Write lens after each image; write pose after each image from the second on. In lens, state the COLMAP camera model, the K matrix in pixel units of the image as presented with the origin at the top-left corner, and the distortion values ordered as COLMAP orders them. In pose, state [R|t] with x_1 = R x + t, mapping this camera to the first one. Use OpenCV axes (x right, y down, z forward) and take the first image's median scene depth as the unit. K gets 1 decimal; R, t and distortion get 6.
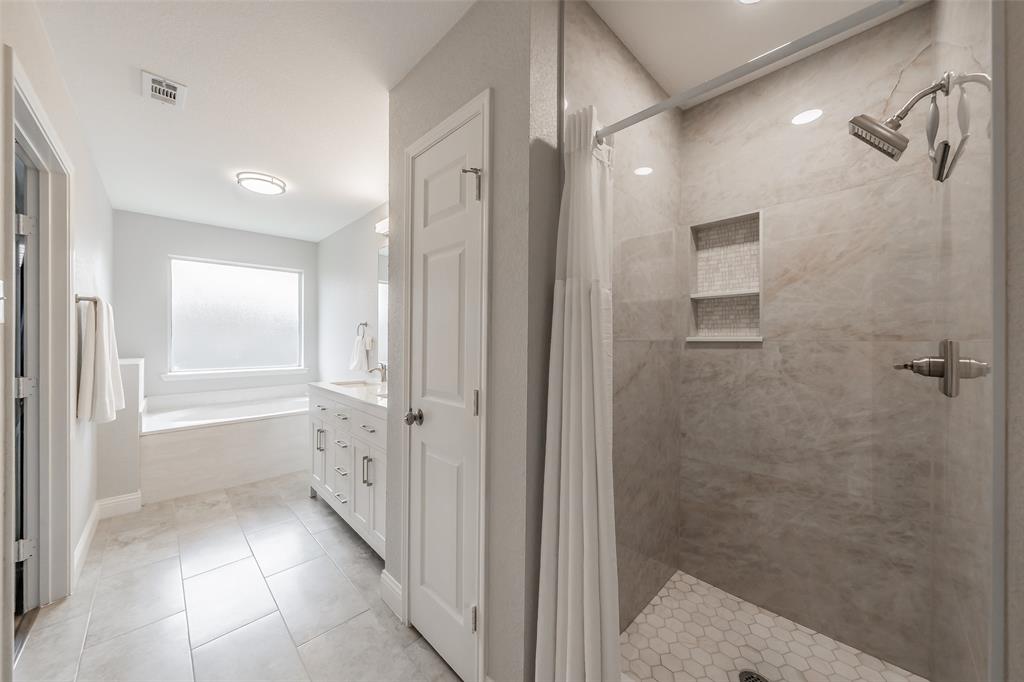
lens RADIAL K [[360.2, 0, 520.7], [0, 360.2, 340.7], [0, 0, 1]] dist [-0.004573, 0.001222]
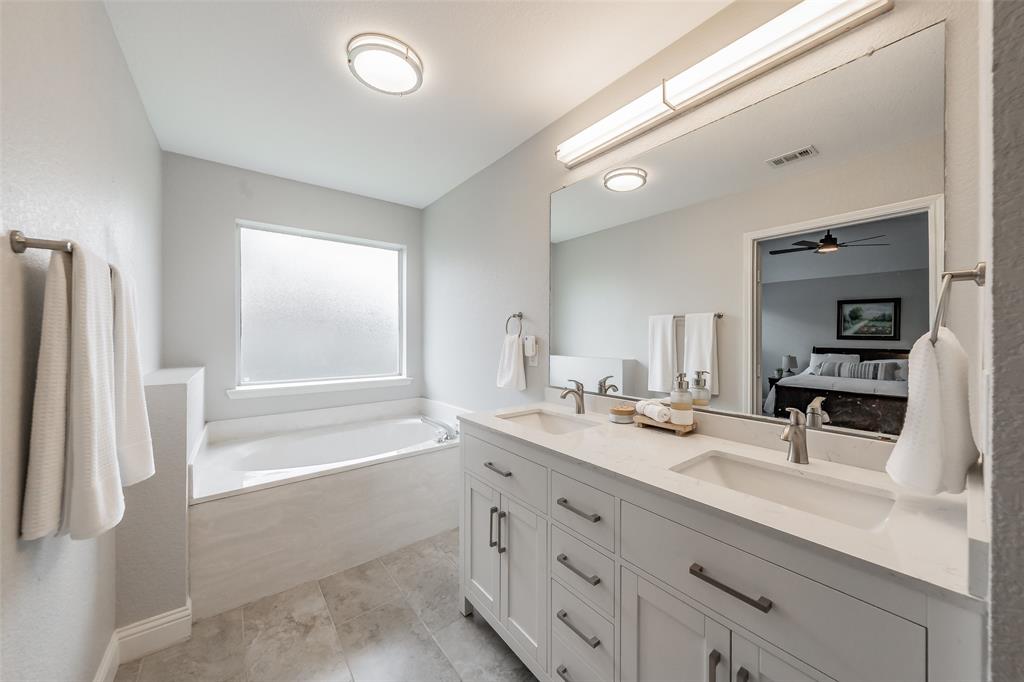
lens RADIAL K [[360.2, 0, 528.2], [0, 360.2, 342.5], [0, 0, 1]] dist [-0.004573, 0.001222]
pose [[0.995234, 0.003777, -0.097447, -0.393040], [-0.003609, 0.999992, 0.001904, 0.000172], [0.097454, -0.001543, 0.995239, 0.405574]]
